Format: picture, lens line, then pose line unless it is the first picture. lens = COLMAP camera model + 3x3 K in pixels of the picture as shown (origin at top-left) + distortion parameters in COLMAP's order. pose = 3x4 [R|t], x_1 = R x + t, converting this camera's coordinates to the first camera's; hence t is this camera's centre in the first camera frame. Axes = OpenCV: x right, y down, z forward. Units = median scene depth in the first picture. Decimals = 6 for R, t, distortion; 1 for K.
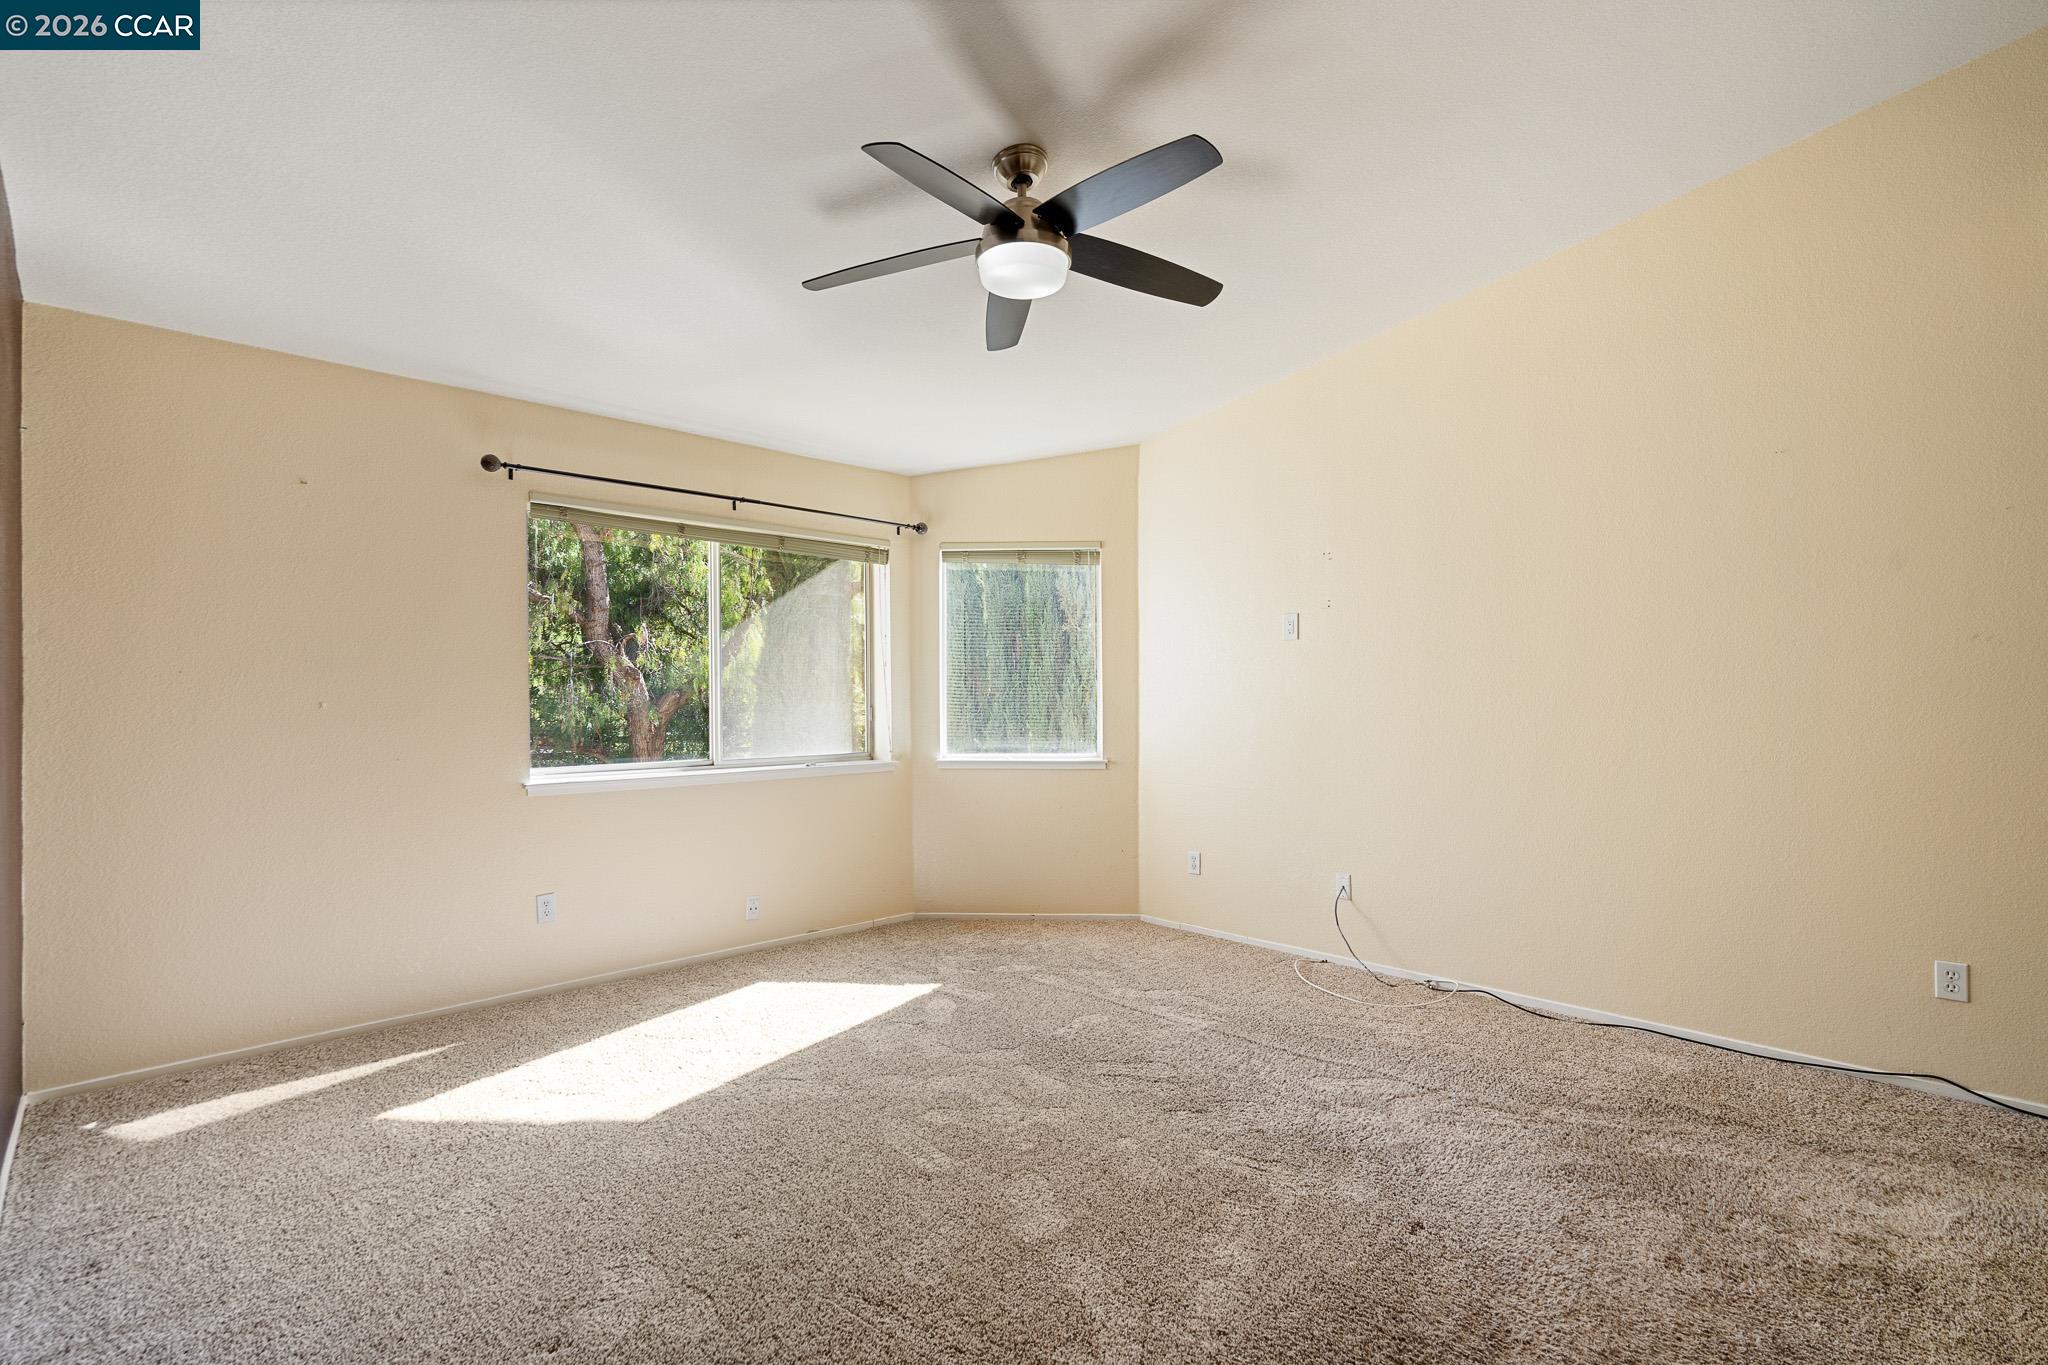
lens RADIAL K [[947.0, 0, 1018.9], [0, 947.0, 681.7], [0, 0, 1]] dist [-0.012026, 0.003695]
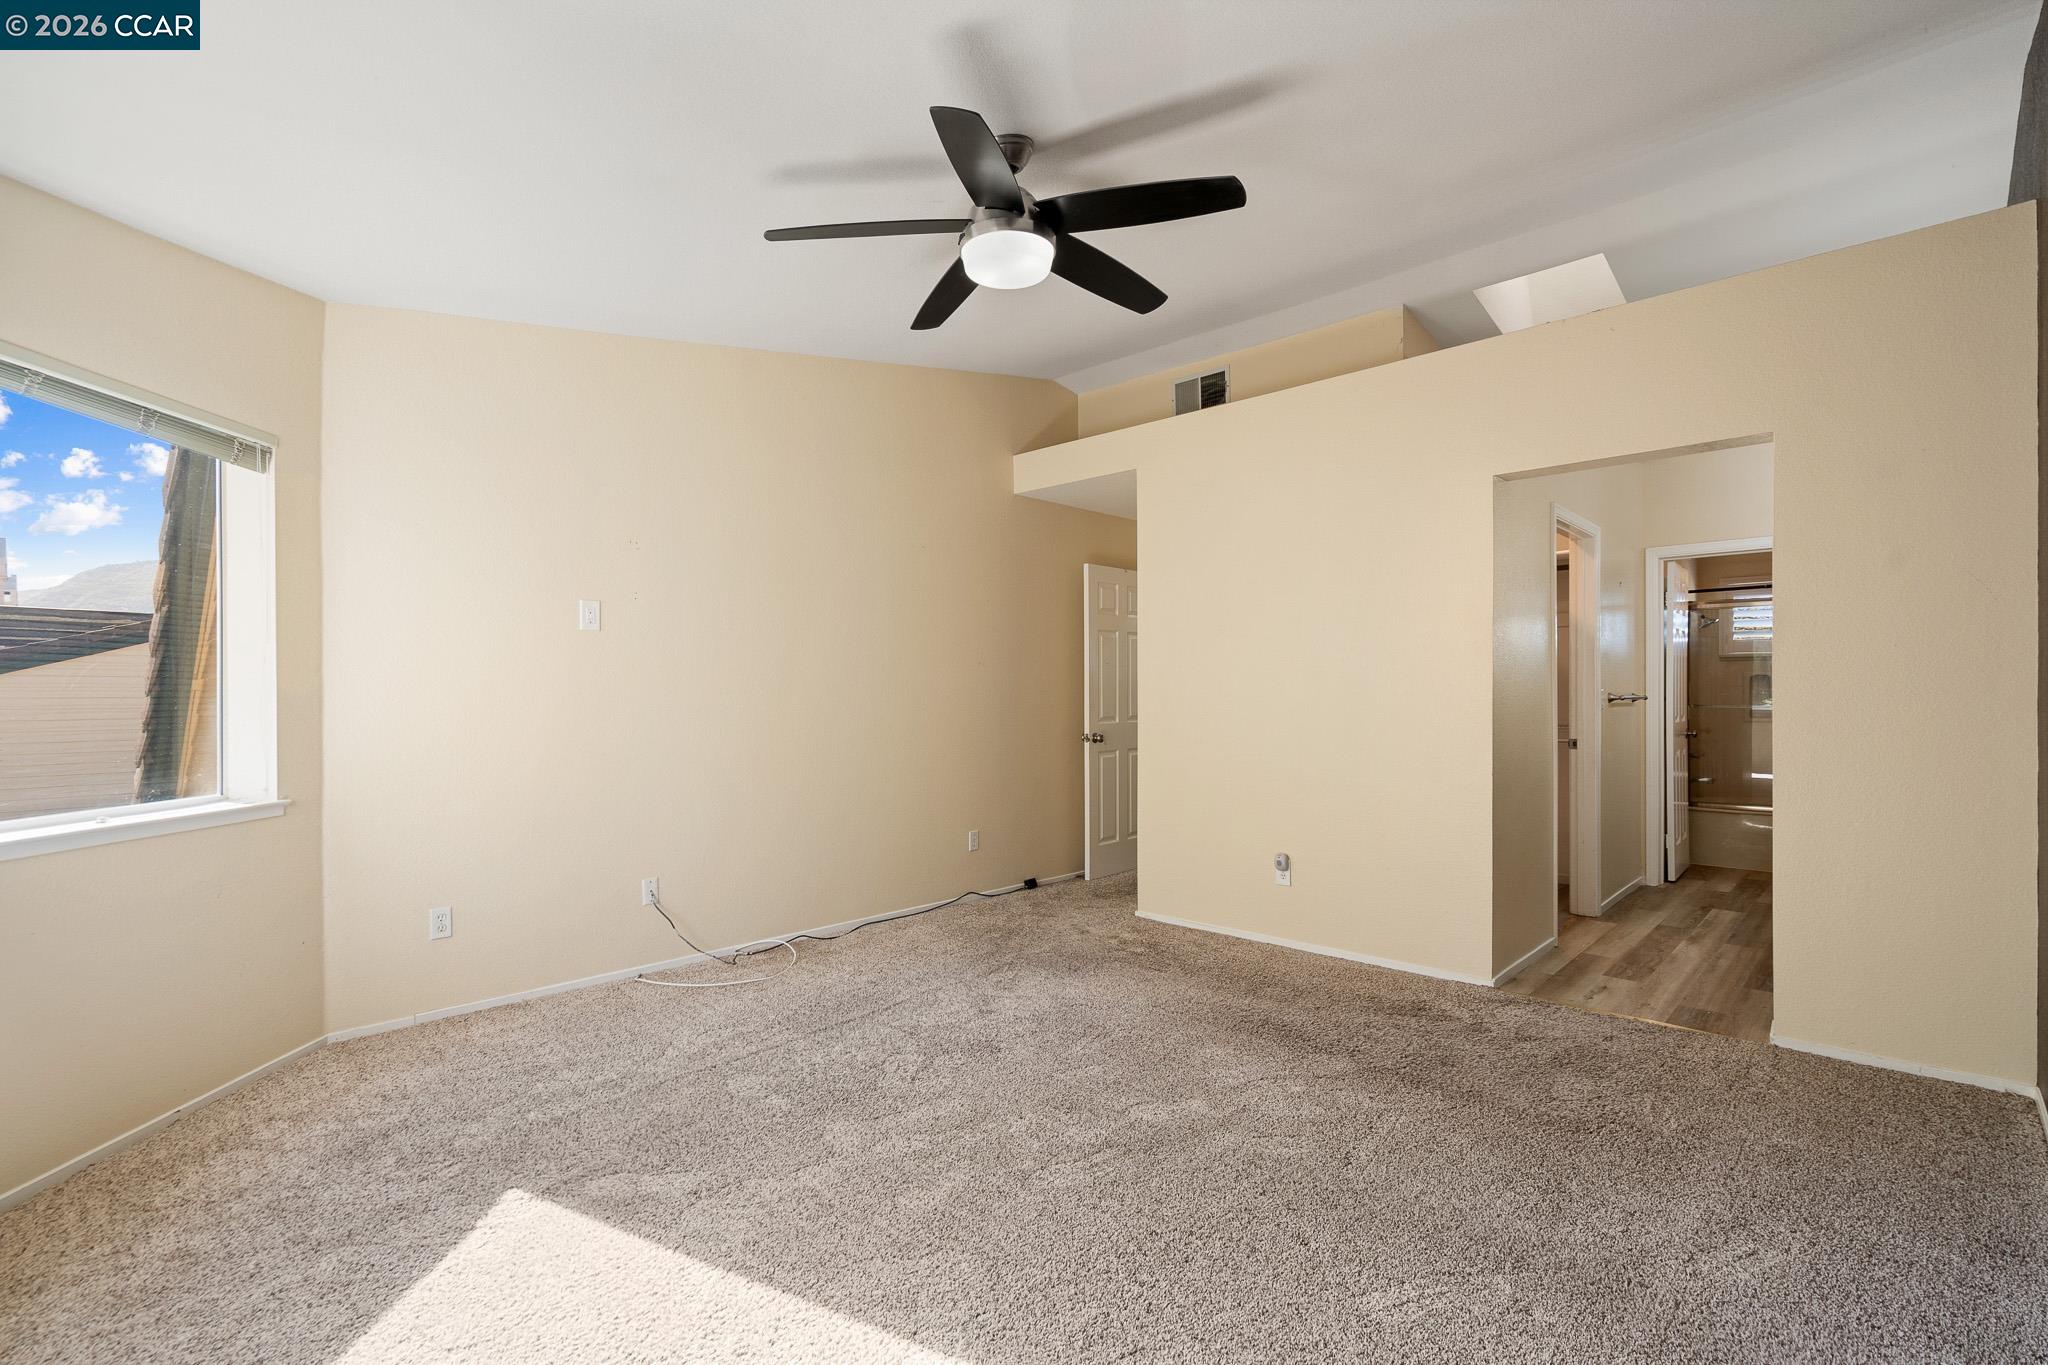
lens RADIAL K [[947.0, 0, 1005.2], [0, 947.0, 688.1], [0, 0, 1]] dist [-0.012026, 0.003695]
pose [[-0.050860, 0.006702, 0.998683, -0.658892], [-0.013655, 0.999879, -0.007405, 0.011877], [-0.998612, -0.014014, -0.050763, 0.711526]]
